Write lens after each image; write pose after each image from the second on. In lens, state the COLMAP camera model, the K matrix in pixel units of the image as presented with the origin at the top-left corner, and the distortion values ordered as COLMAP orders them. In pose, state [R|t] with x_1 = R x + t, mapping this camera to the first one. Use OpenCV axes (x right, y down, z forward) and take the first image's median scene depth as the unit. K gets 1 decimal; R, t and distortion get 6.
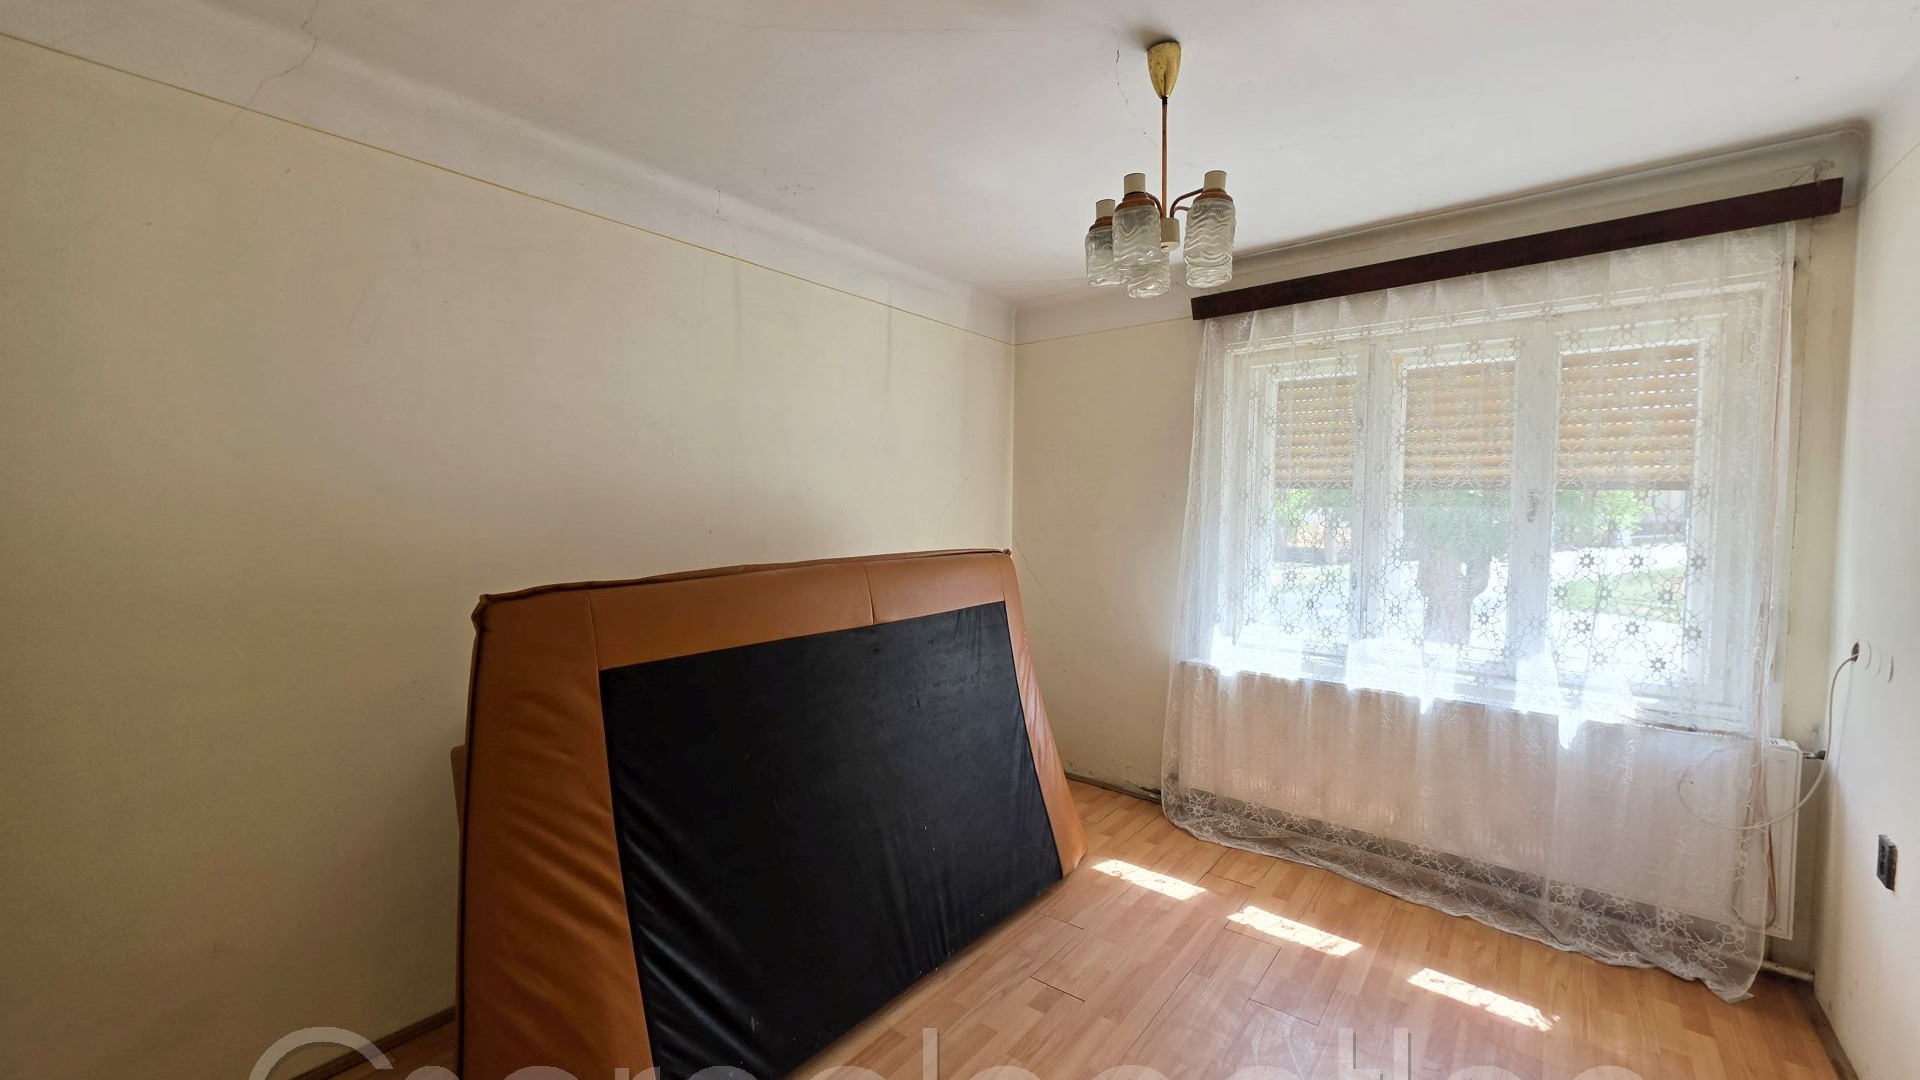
lens RADIAL K [[734.5, 0, 900.7], [0, 734.5, 532.5], [0, 0, 1]] dist [-0.015195, -0.000071]
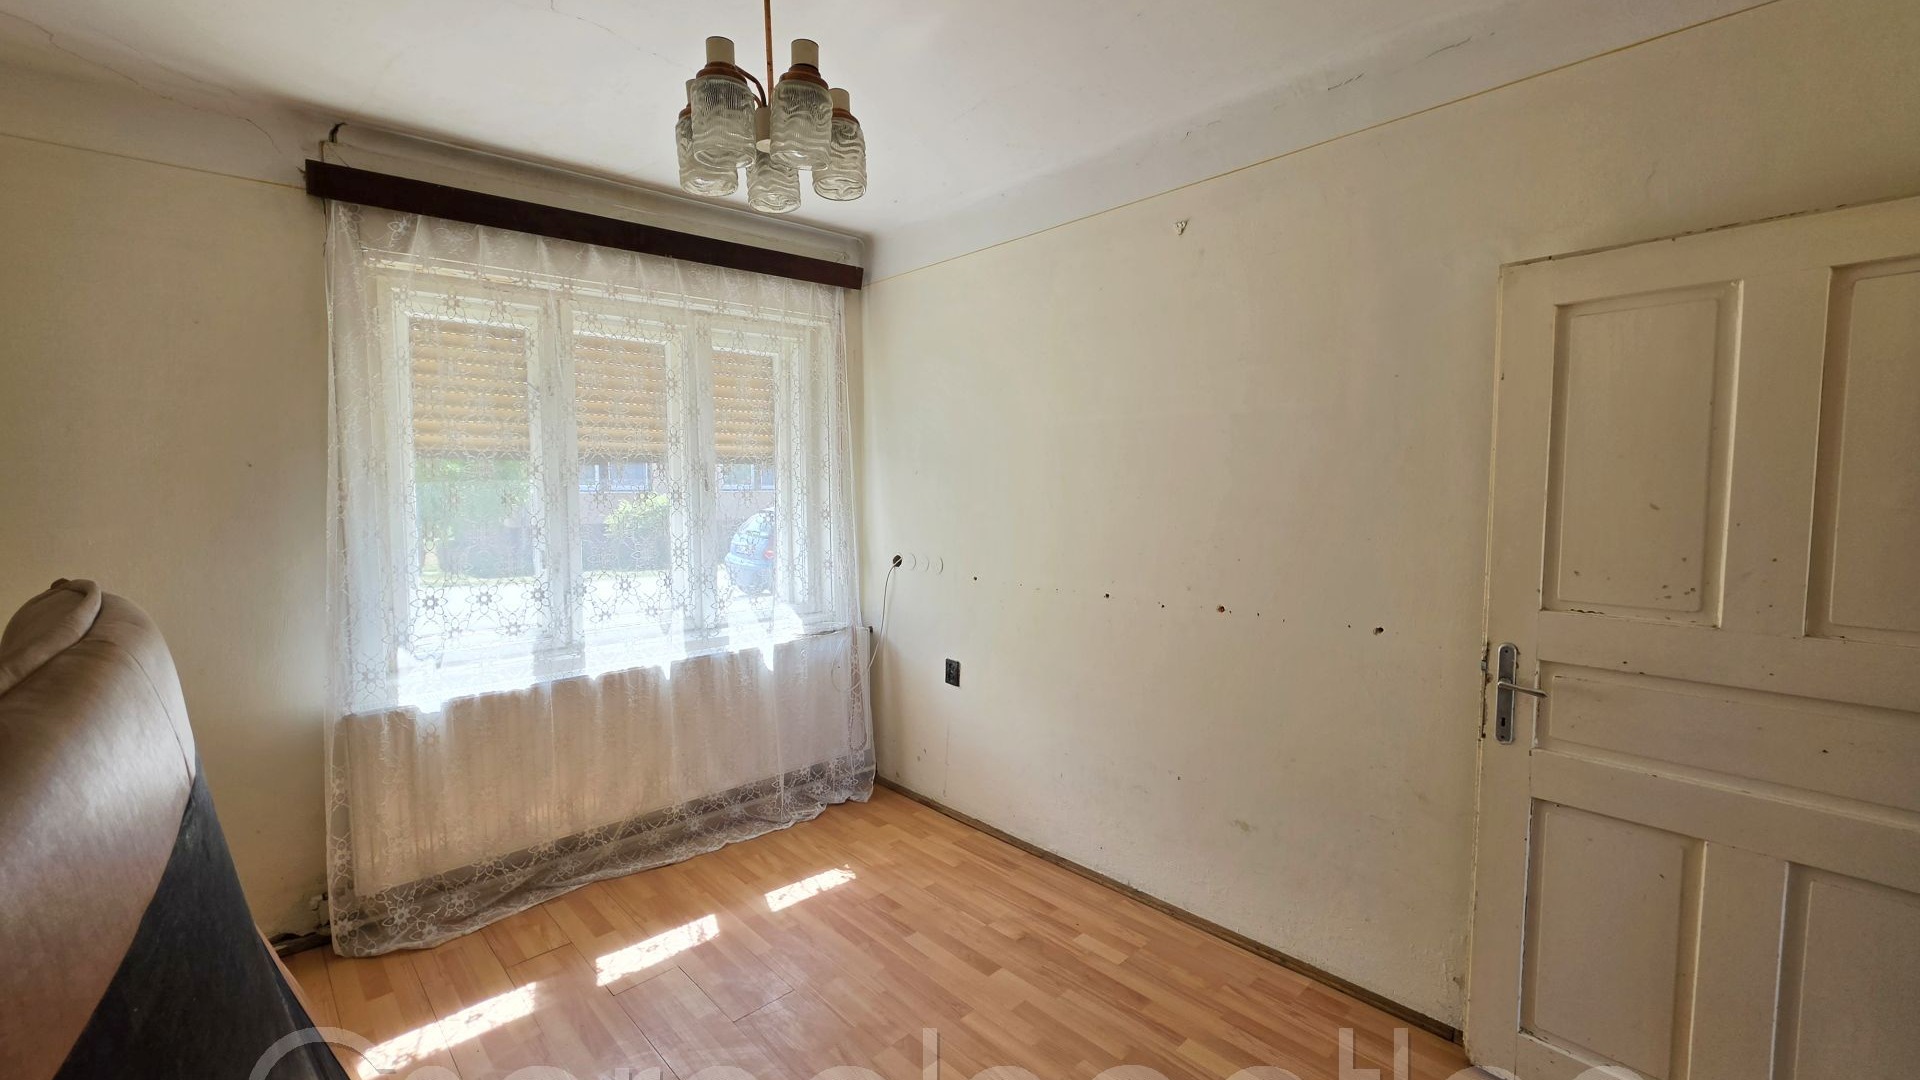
lens RADIAL K [[780.6, 0, 957.1], [0, 780.6, 533.6], [0, 0, 1]] dist [-0.000433, -0.000132]
pose [[0.093807, -0.077016, 0.992607, -0.324426], [0.049472, 0.996132, 0.072615, -0.016543], [-0.994360, 0.042295, 0.097254, 0.476043]]
